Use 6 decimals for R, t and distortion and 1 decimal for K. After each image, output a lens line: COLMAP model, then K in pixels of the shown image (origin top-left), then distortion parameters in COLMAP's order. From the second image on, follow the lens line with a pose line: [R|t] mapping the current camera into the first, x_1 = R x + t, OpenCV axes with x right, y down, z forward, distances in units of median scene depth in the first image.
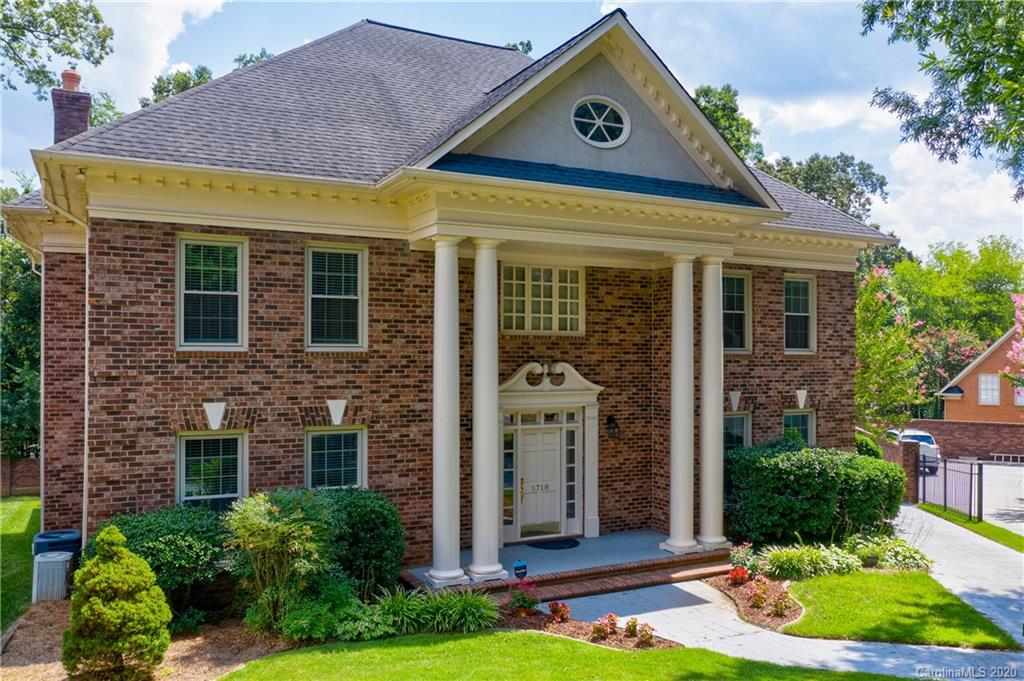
lens RADIAL K [[800.3, 0, 489.3], [0, 800.3, 348.6], [0, 0, 1]] dist [-0.013506, -0.000531]
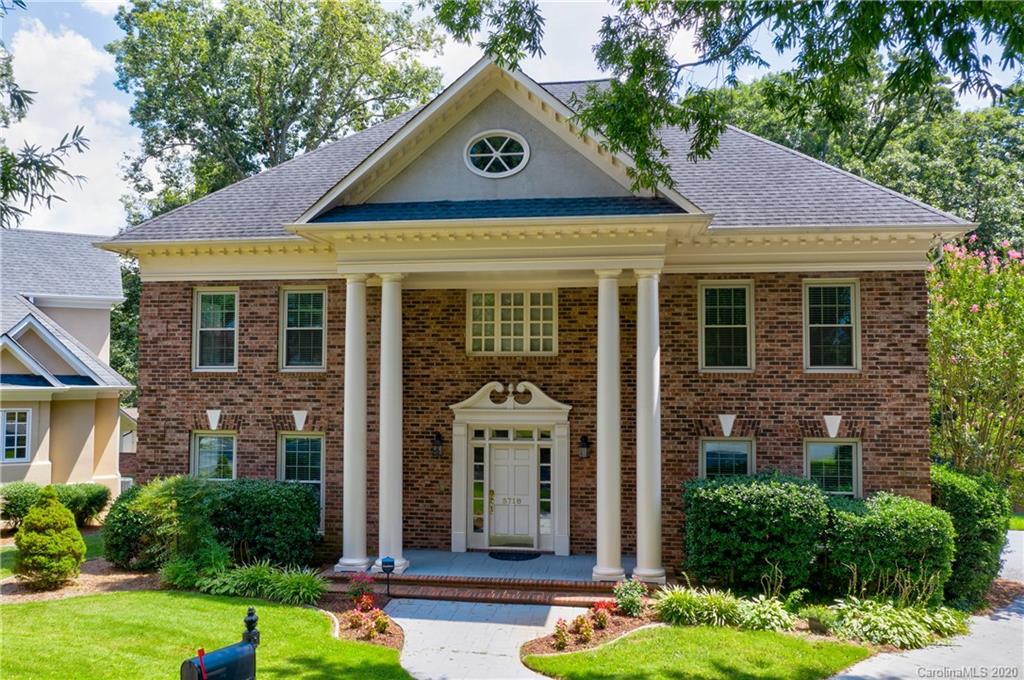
lens RADIAL K [[778.1, 0, 512.0], [0, 778.1, 340.0], [0, 0, 1]] dist [-0.014493, 0.000989]
pose [[0.826483, -0.029172, -0.562206, 0.753078], [0.005324, 0.999017, -0.044010, 0.008827], [0.562937, 0.033380, 0.825826, 0.173159]]
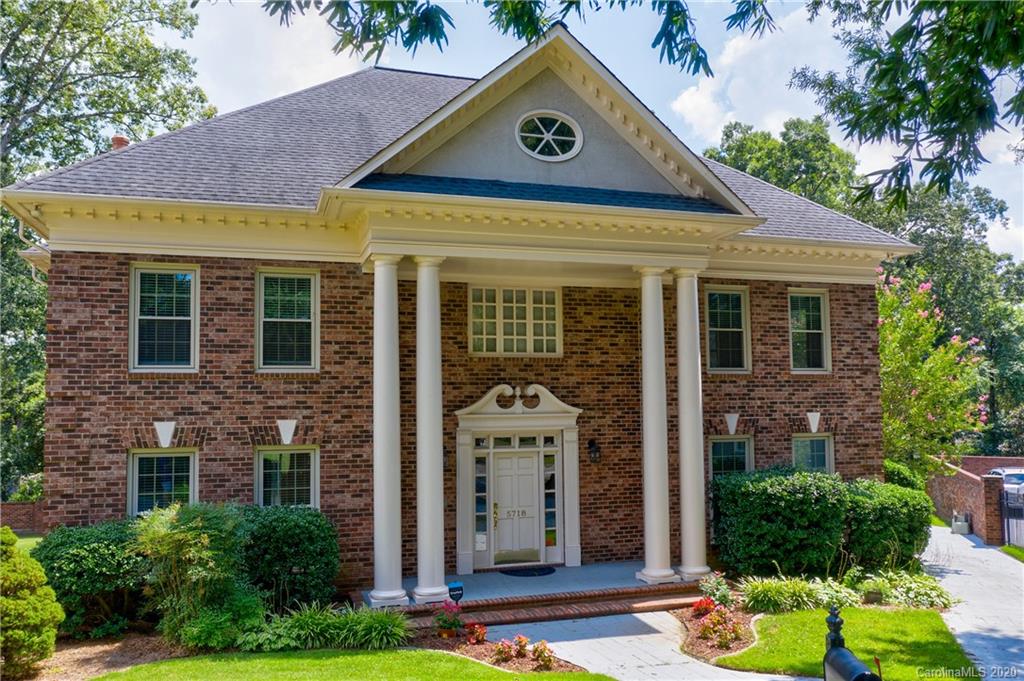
lens RADIAL K [[784.9, 0, 489.7], [0, 784.9, 359.4], [0, 0, 1]] dist [-0.012606, -0.005591]
pose [[0.985203, -0.025688, -0.169455, 0.231512], [0.016337, 0.998277, -0.056352, 0.046564], [0.170610, 0.052750, 0.983926, 0.051219]]
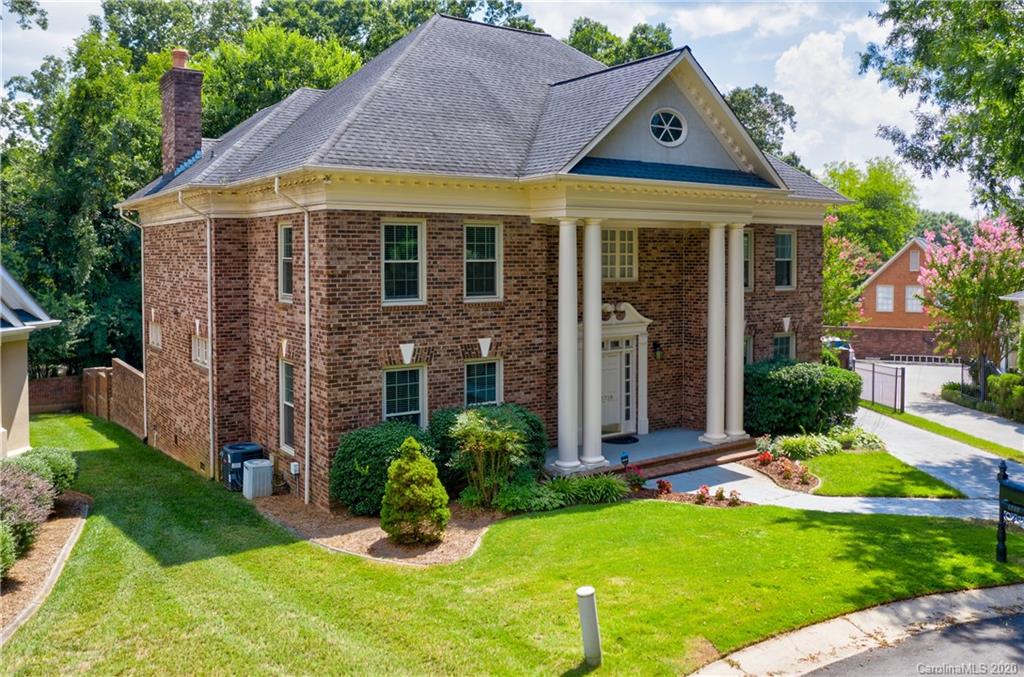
lens RADIAL K [[803.8, 0, 481.1], [0, 803.8, 277.6], [0, 0, 1]] dist [-0.007038, 0.003112]
pose [[0.992334, -0.008834, 0.123271, -0.352783], [0.004354, 0.999322, 0.036565, -0.084235], [-0.123510, -0.035748, 0.991699, -0.319583]]
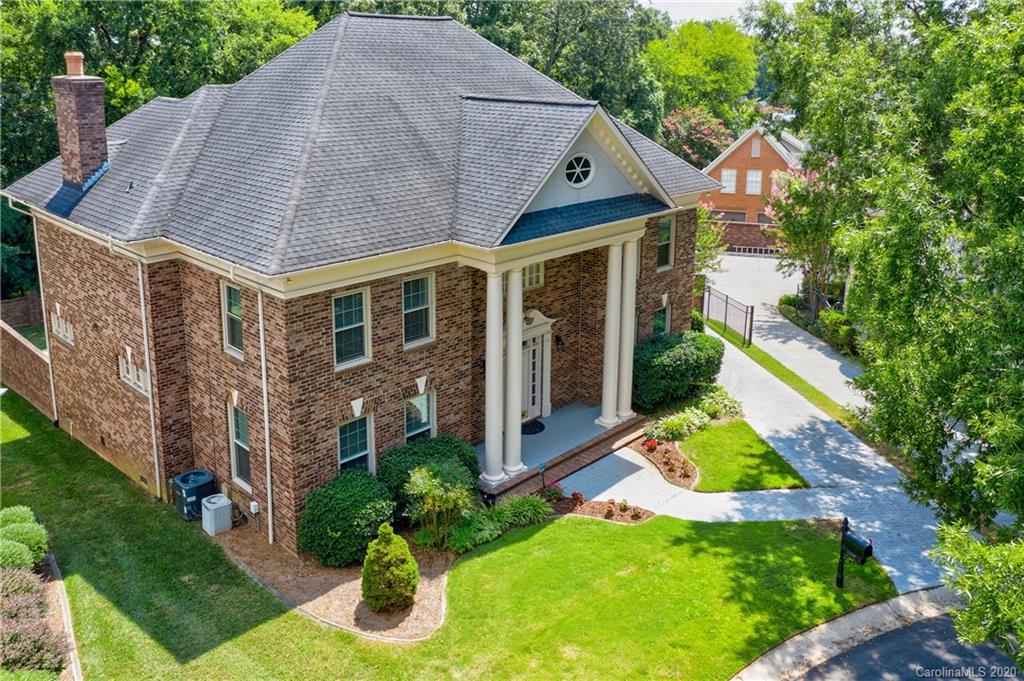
lens RADIAL K [[829.4, 0, 467.8], [0, 829.4, 219.5], [0, 0, 1]] dist [-0.008017, 0.001199]
pose [[0.953638, -0.062219, 0.294455, -0.530334], [0.000369, 0.978637, 0.205595, -0.526394], [-0.300956, -0.195955, 0.933288, -0.395850]]
